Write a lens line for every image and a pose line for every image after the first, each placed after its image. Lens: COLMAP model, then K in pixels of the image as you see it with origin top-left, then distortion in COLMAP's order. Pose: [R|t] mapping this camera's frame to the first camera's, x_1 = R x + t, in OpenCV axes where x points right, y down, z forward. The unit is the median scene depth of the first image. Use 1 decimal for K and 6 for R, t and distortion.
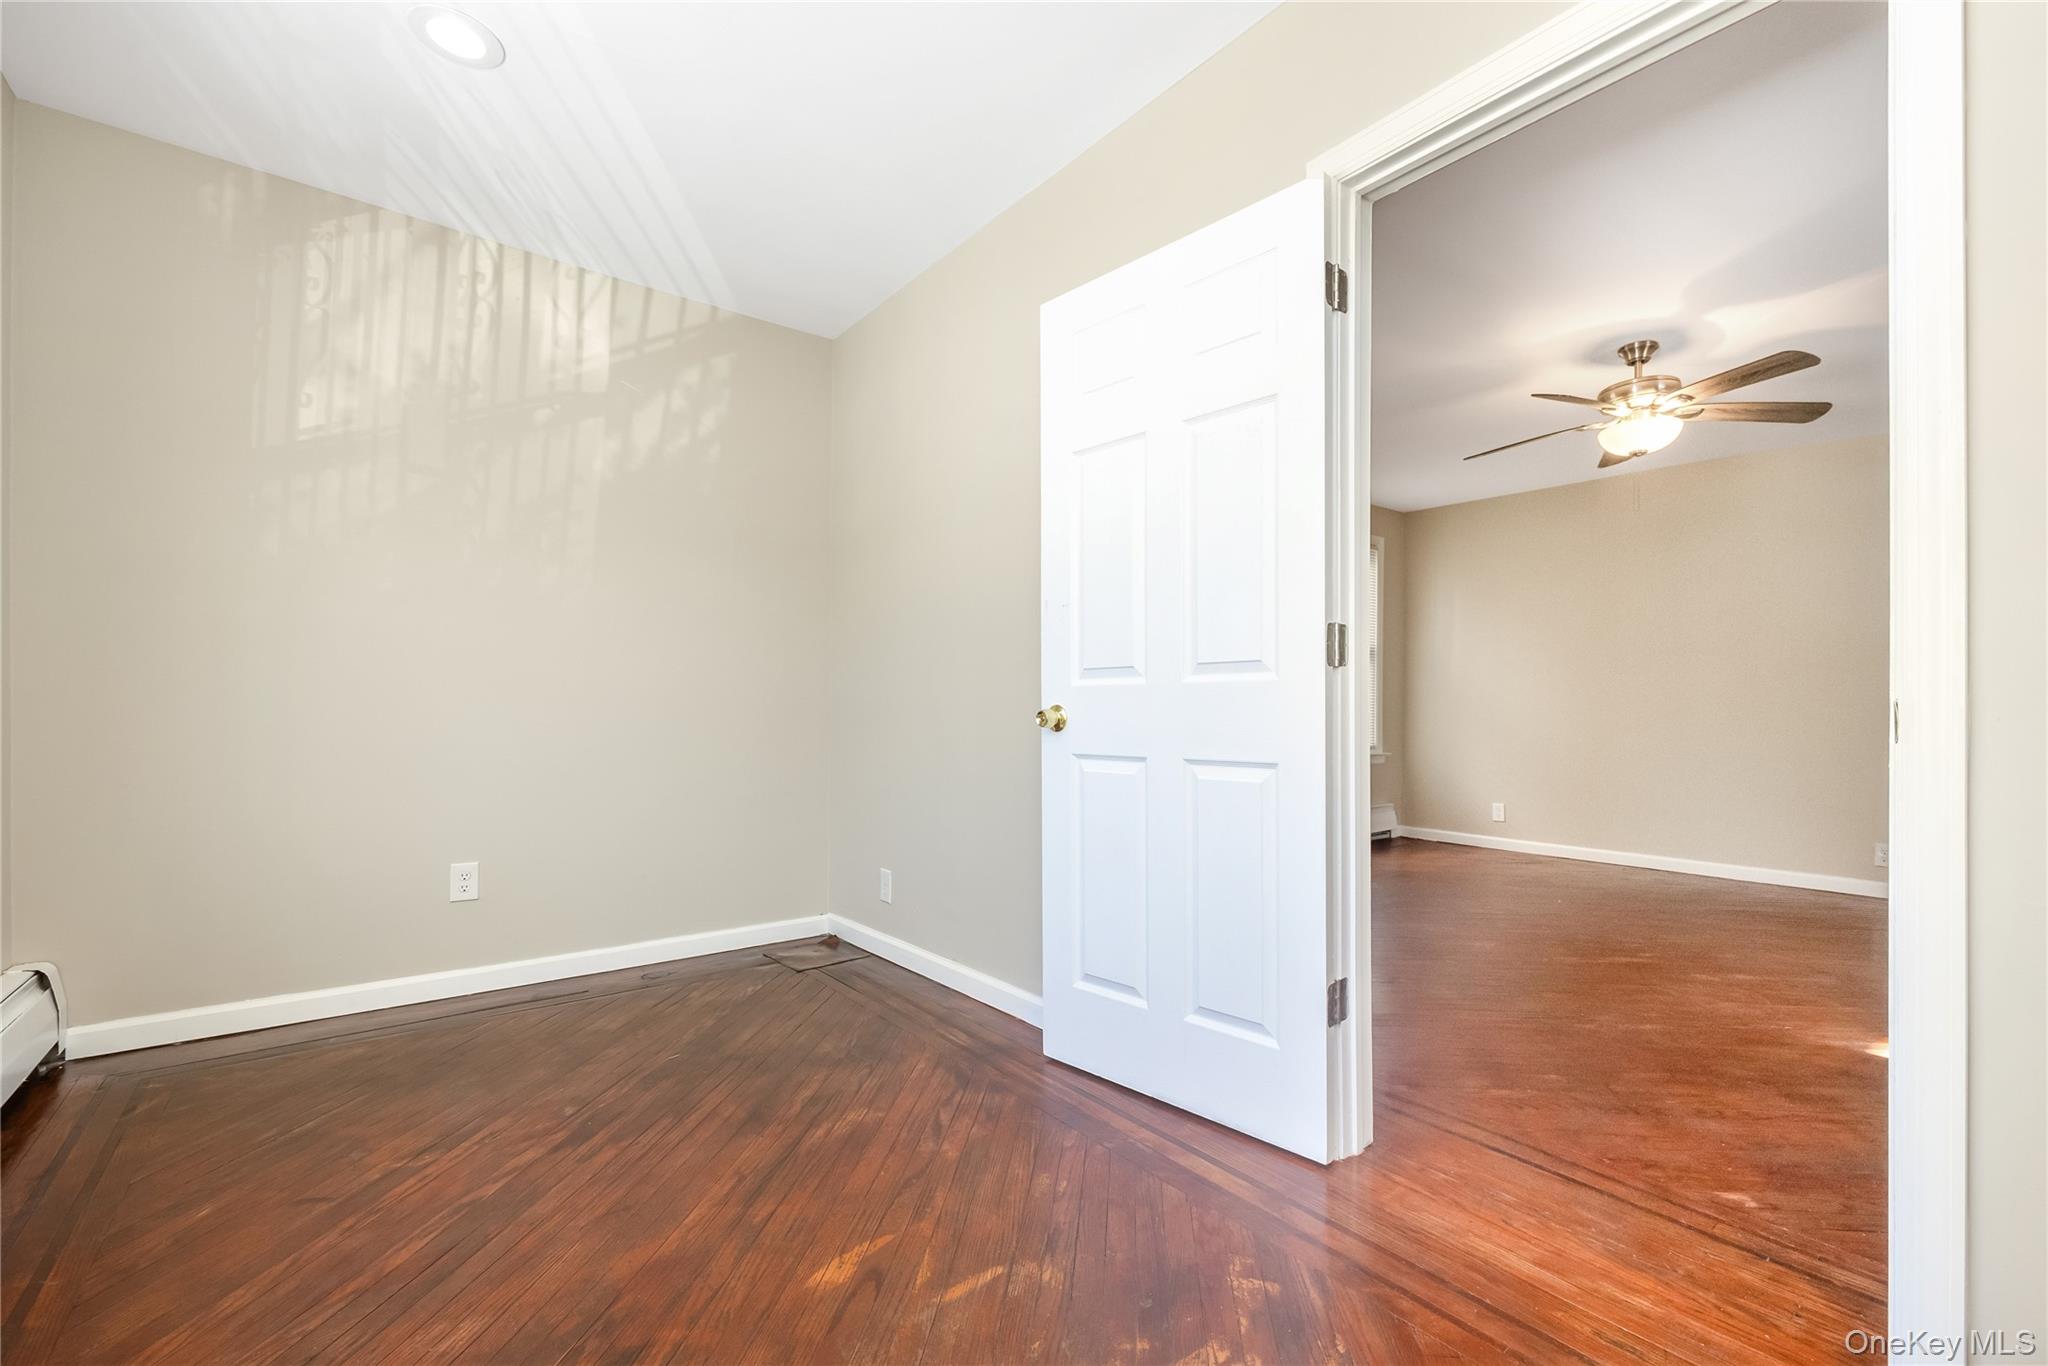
lens RADIAL K [[859.9, 0, 1033.5], [0, 859.9, 723.6], [0, 0, 1]] dist [0.000302, -0.000244]
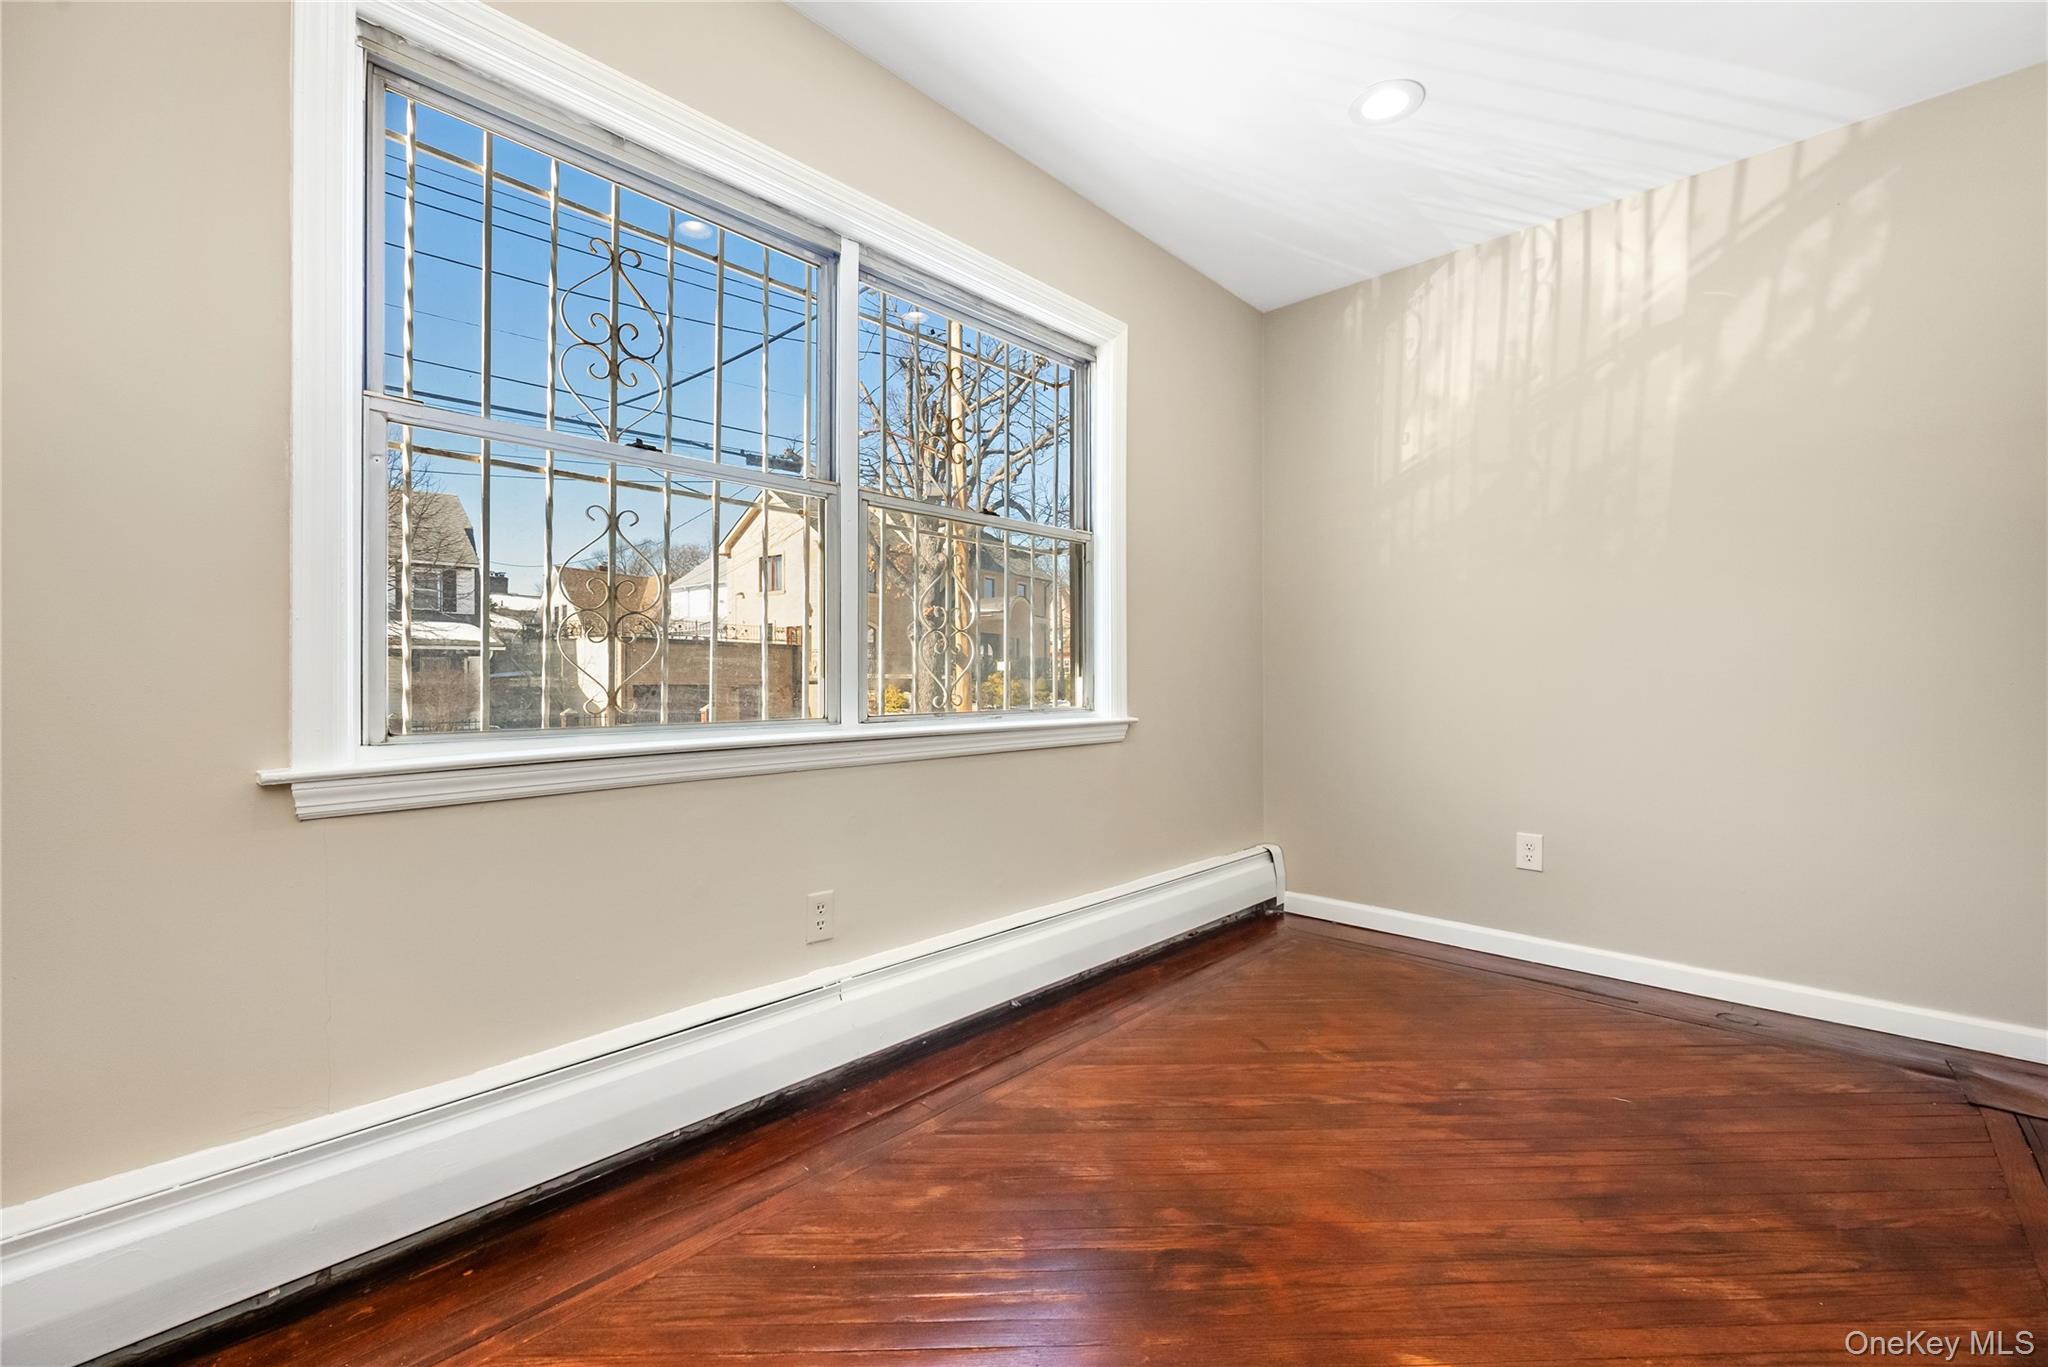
lens RADIAL K [[841.8, 0, 1019.3], [0, 841.8, 687.0], [0, 0, 1]] dist [-0.001211, 0.000001]
pose [[0.132395, -0.001904, -0.991195, 0.288330], [-0.012436, 0.999916, -0.003582, -0.003062], [0.991119, 0.012801, 0.132361, 0.281016]]
